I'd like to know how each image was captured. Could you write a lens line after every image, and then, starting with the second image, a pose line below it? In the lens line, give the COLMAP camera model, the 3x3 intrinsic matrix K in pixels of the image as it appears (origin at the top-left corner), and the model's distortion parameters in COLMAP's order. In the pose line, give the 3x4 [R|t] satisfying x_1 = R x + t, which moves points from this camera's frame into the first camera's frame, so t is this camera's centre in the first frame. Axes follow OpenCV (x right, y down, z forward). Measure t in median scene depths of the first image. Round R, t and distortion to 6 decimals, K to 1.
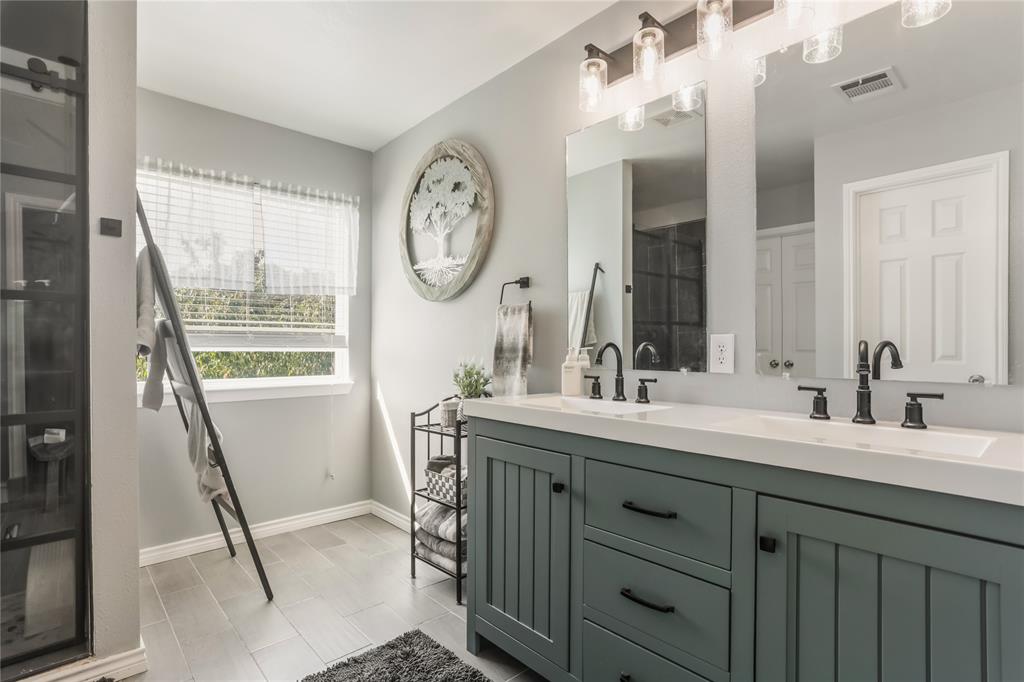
lens RADIAL K [[495.7, 0, 514.3], [0, 495.7, 347.8], [0, 0, 1]] dist [-0.063174, 0.038621]
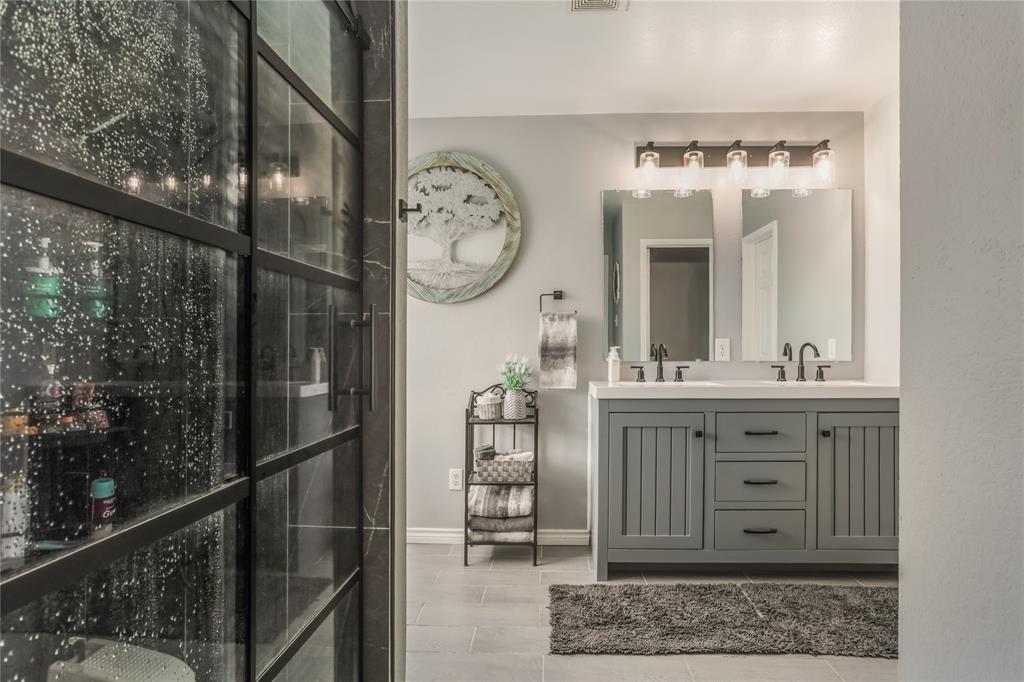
lens RADIAL K [[495.7, 0, 514.3], [0, 495.7, 347.8], [0, 0, 1]] dist [-0.063174, 0.038621]
pose [[0.719847, -0.000225, 0.694133, -0.958958], [0.003958, 0.999985, -0.003781, 0.005863], [-0.694122, 0.005469, 0.719837, 0.181098]]
